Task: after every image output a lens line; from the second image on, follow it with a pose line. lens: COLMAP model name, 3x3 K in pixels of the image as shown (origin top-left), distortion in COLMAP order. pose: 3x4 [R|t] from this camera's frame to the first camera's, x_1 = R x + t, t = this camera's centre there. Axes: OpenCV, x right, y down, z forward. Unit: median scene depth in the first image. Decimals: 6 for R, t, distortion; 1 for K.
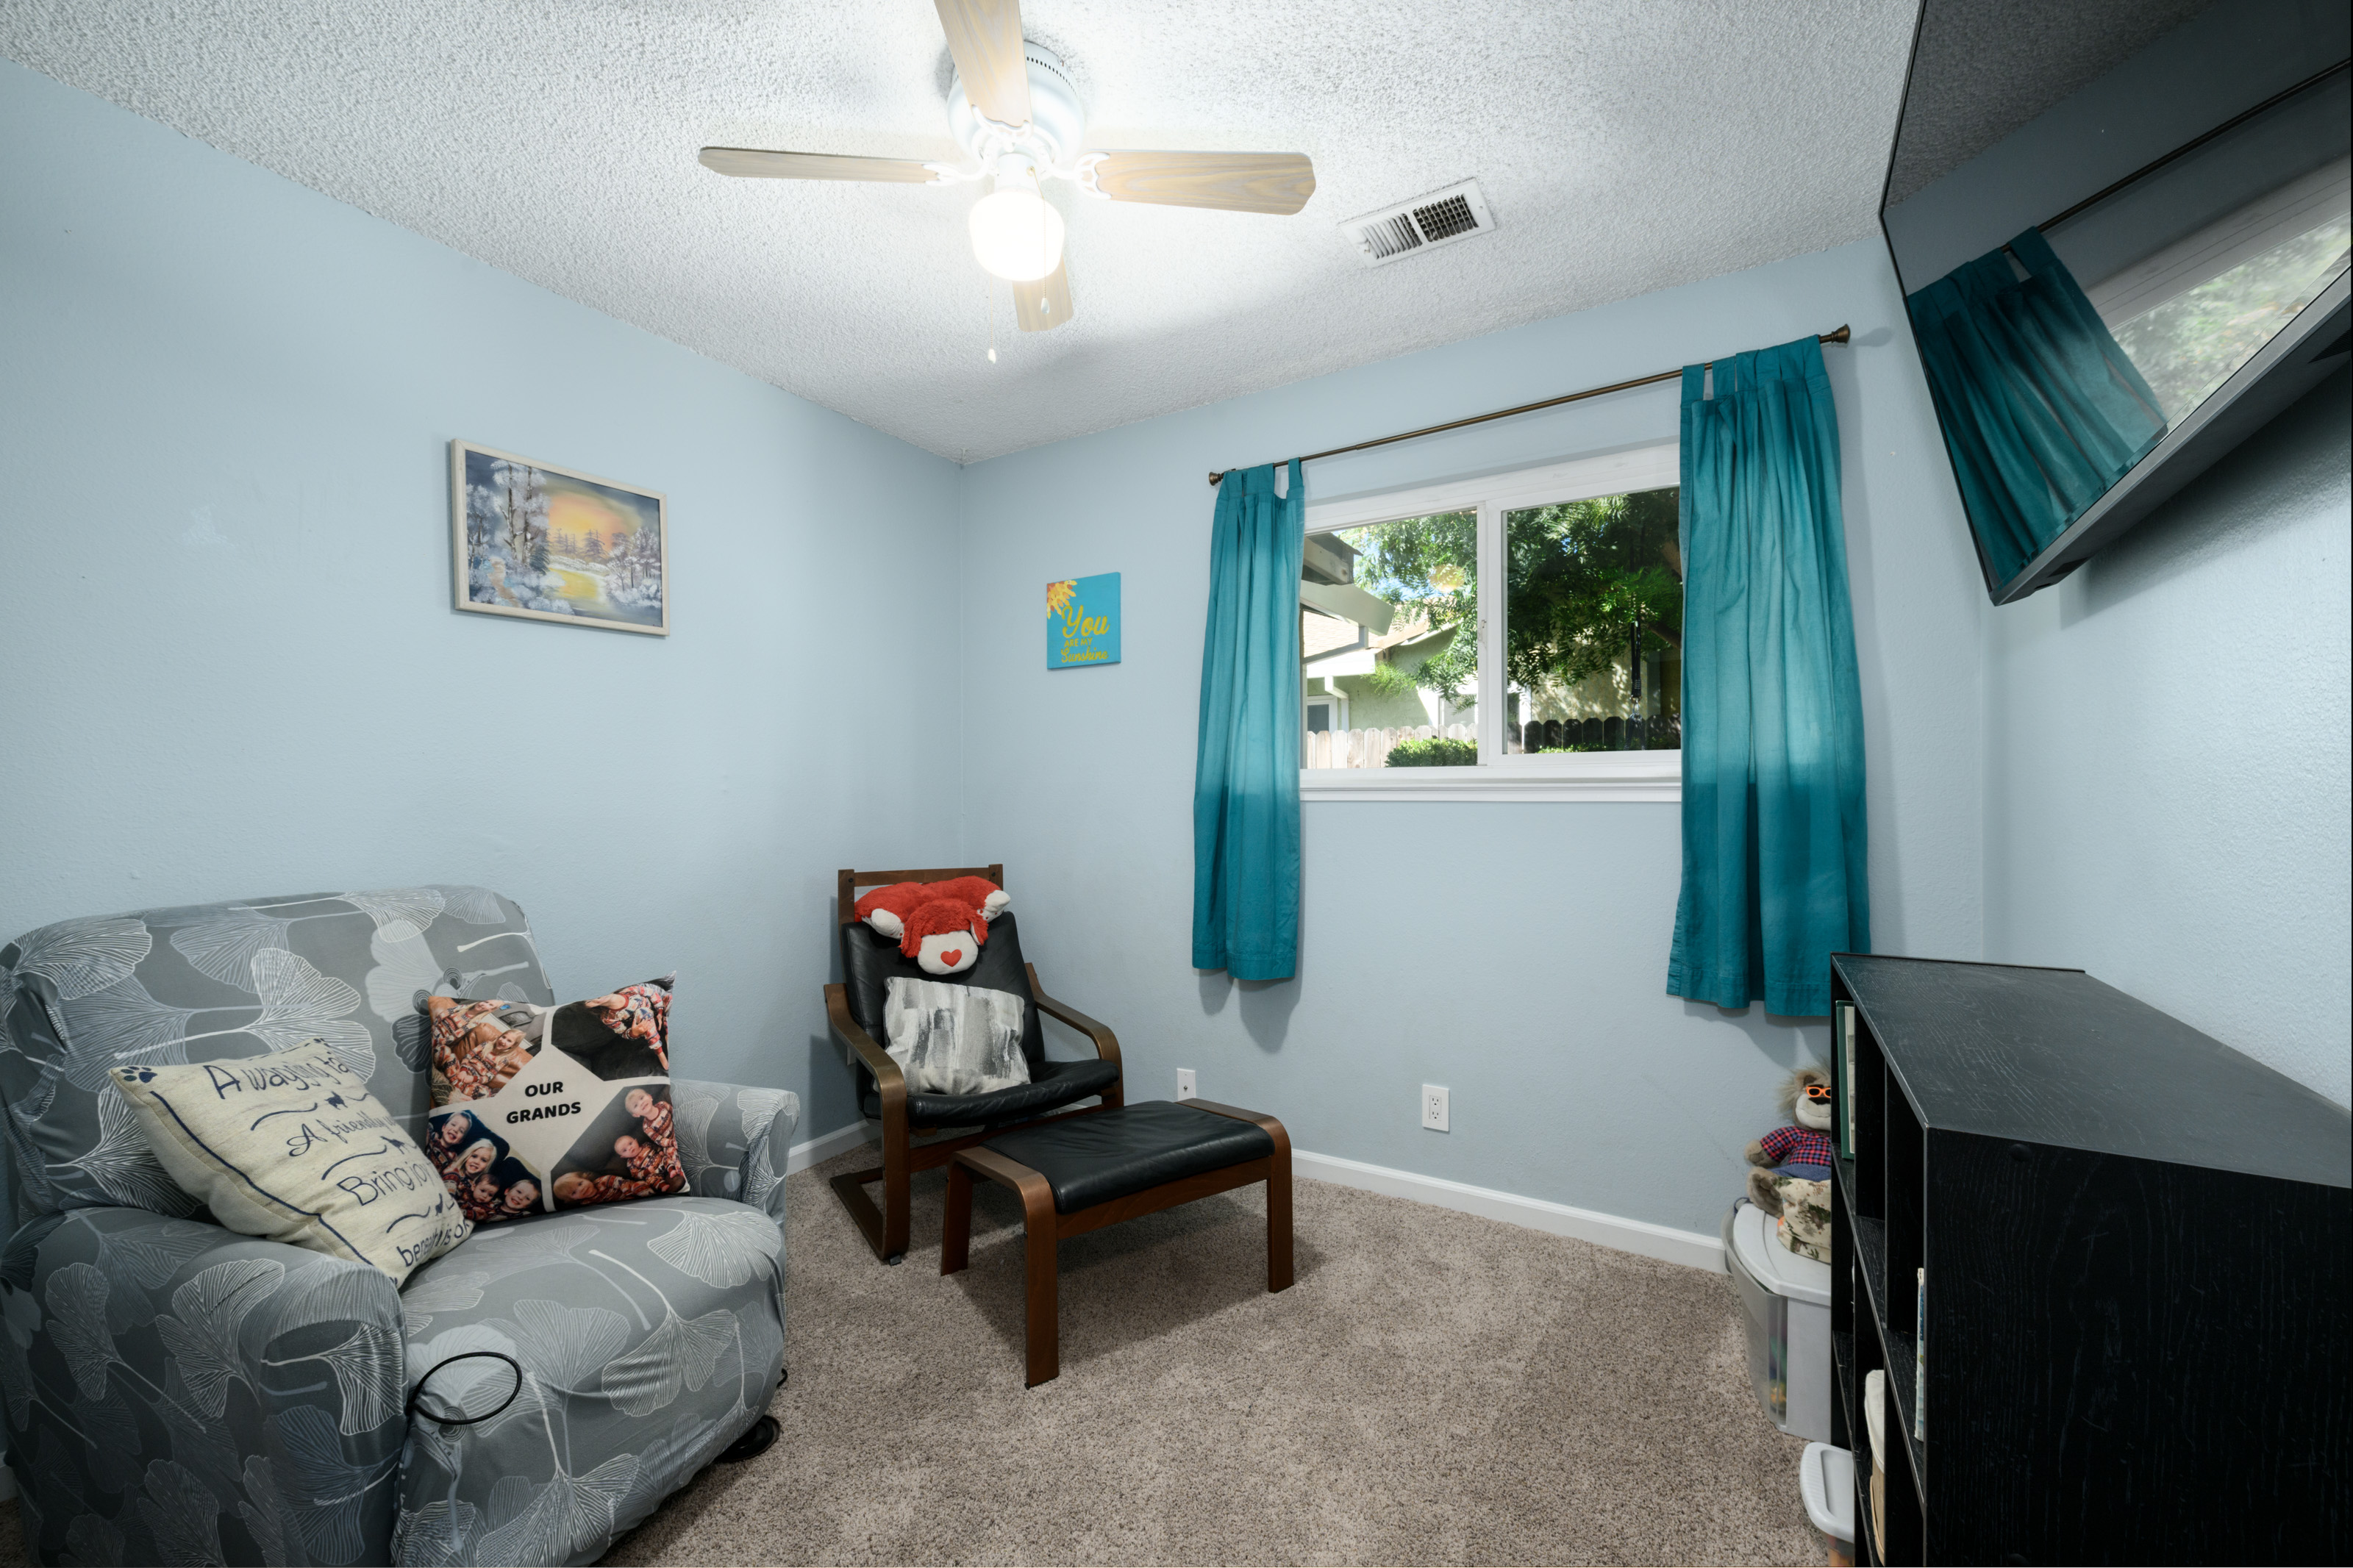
lens RADIAL K [[929.4, 0, 1169.6], [0, 929.4, 800.8], [0, 0, 1]] dist [-0.001707, 0.000615]
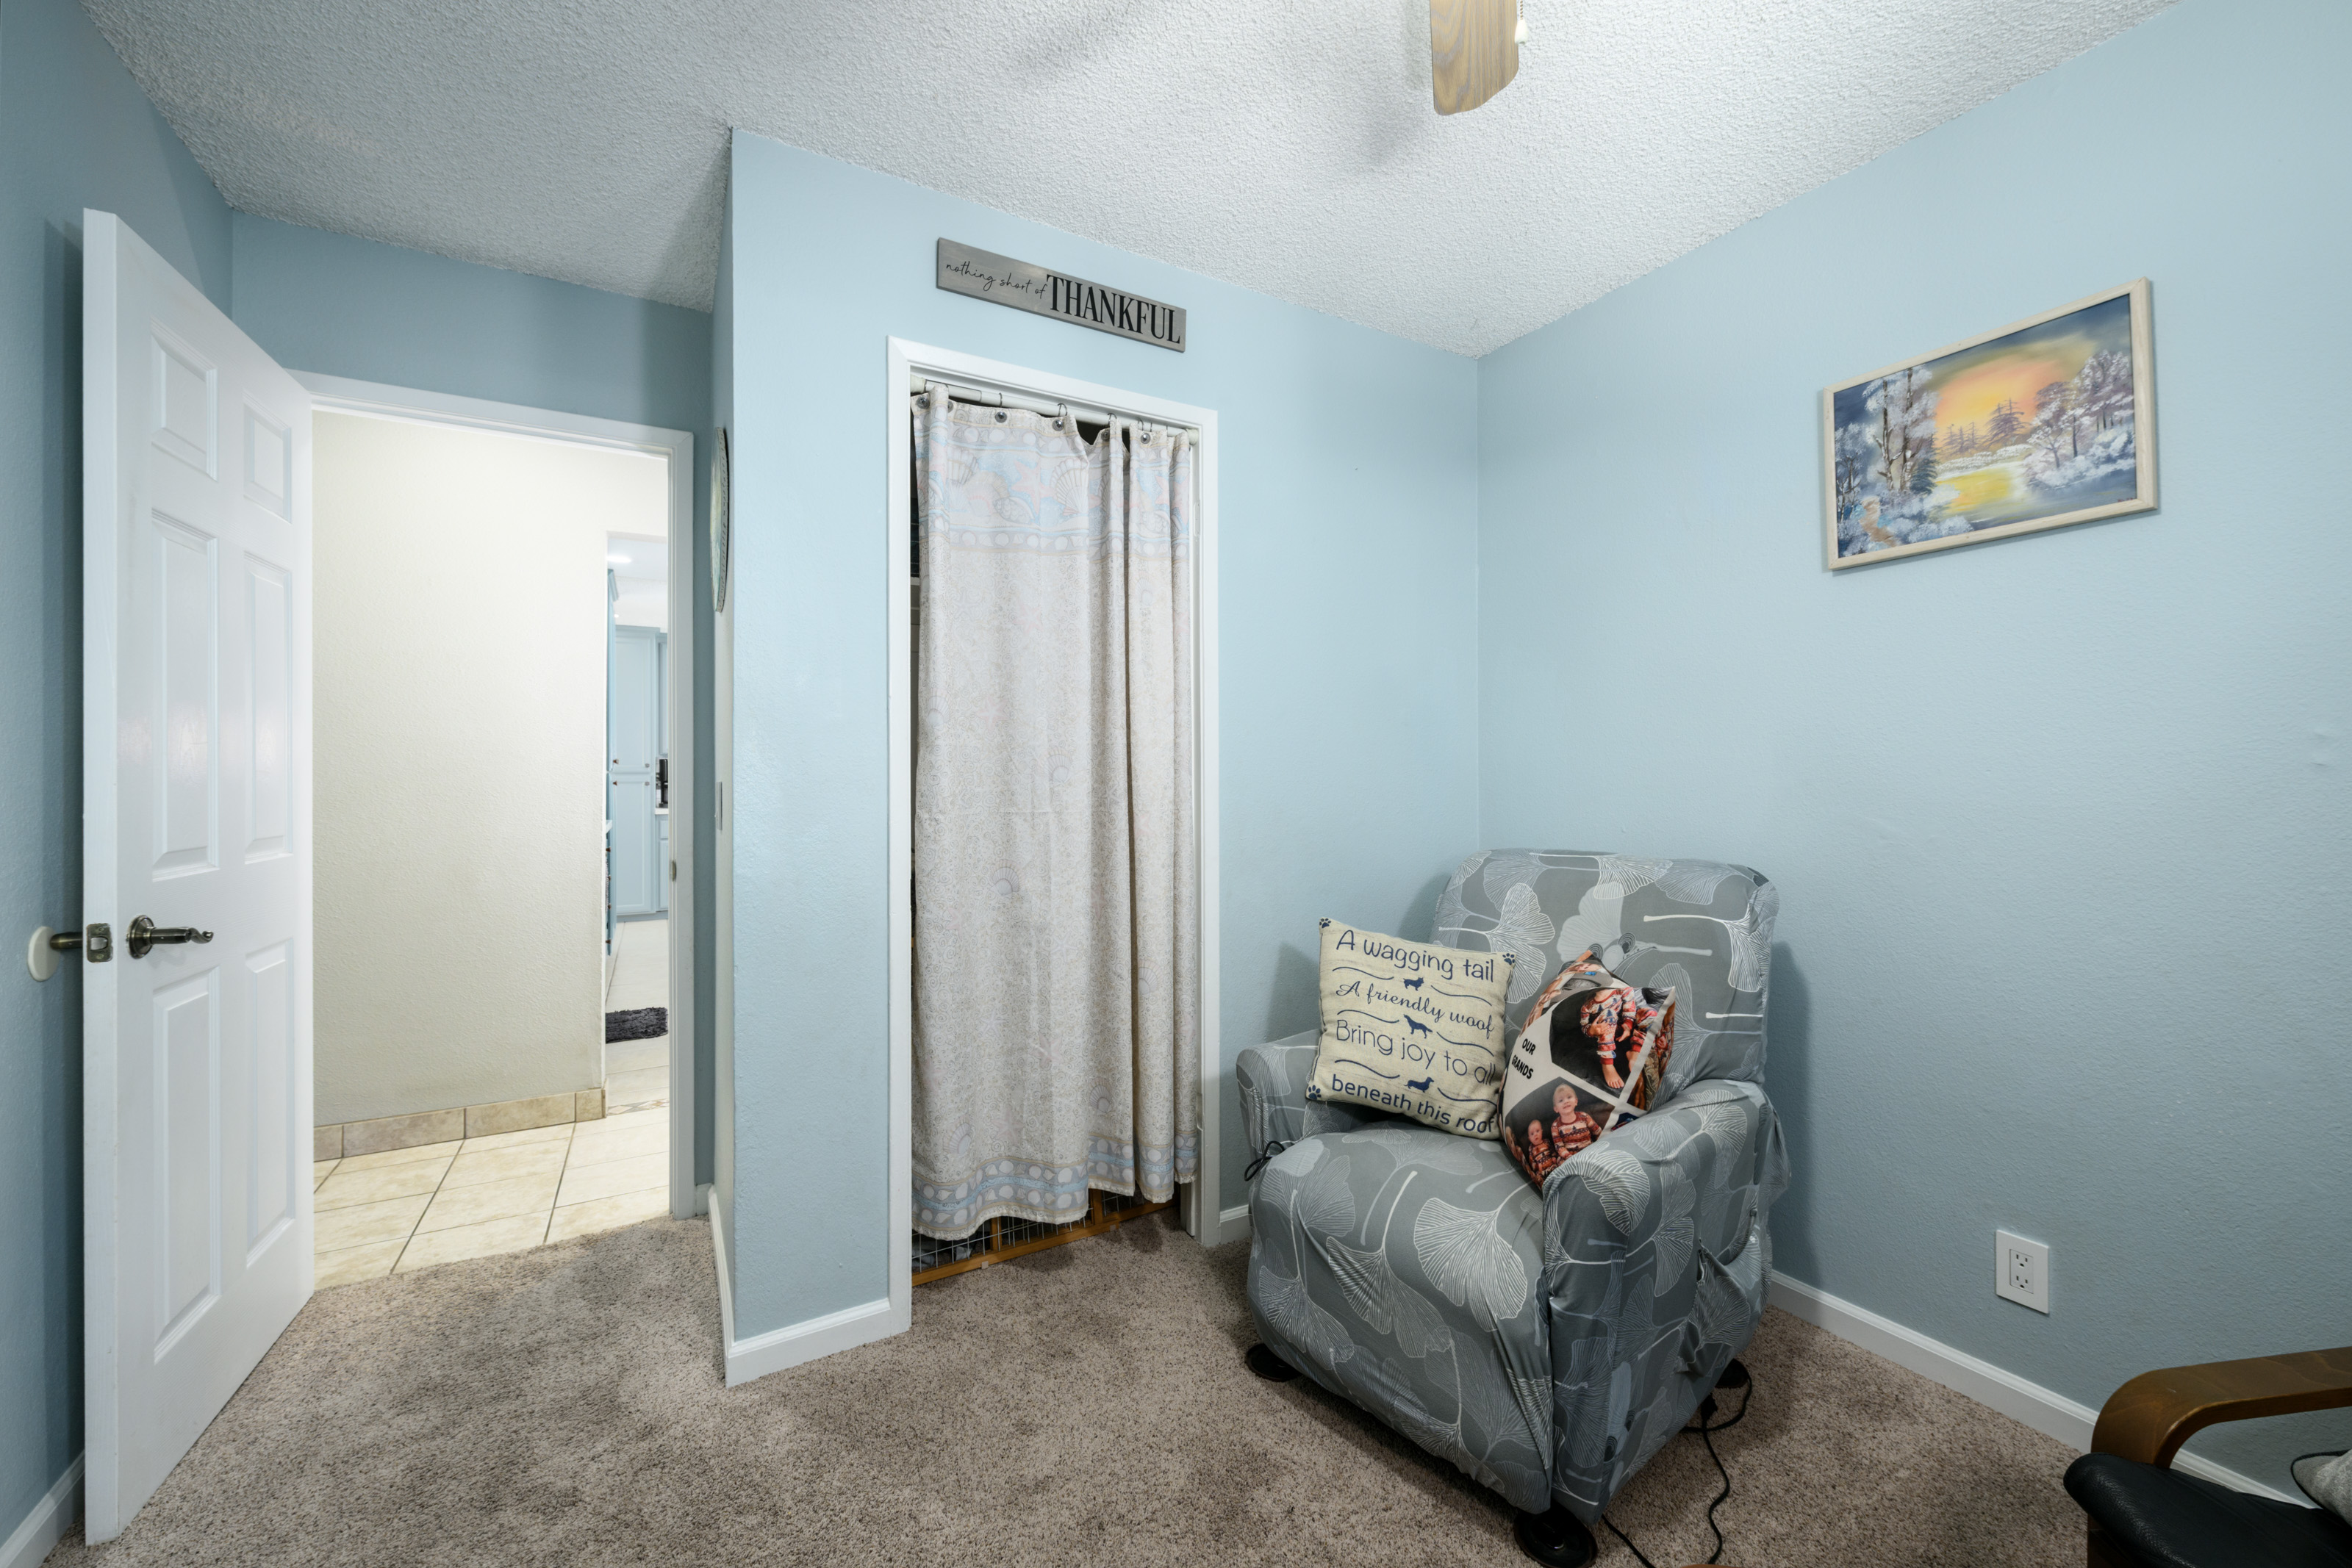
lens RADIAL K [[929.0, 0, 1183.0], [0, 929.0, 772.5], [0, 0, 1]] dist [-0.001707, 0.000615]
pose [[-0.493633, 0.003525, -0.869663, 0.338113], [-0.002431, 0.999982, 0.005433, -0.009222], [0.869667, 0.004796, -0.493616, 0.864862]]
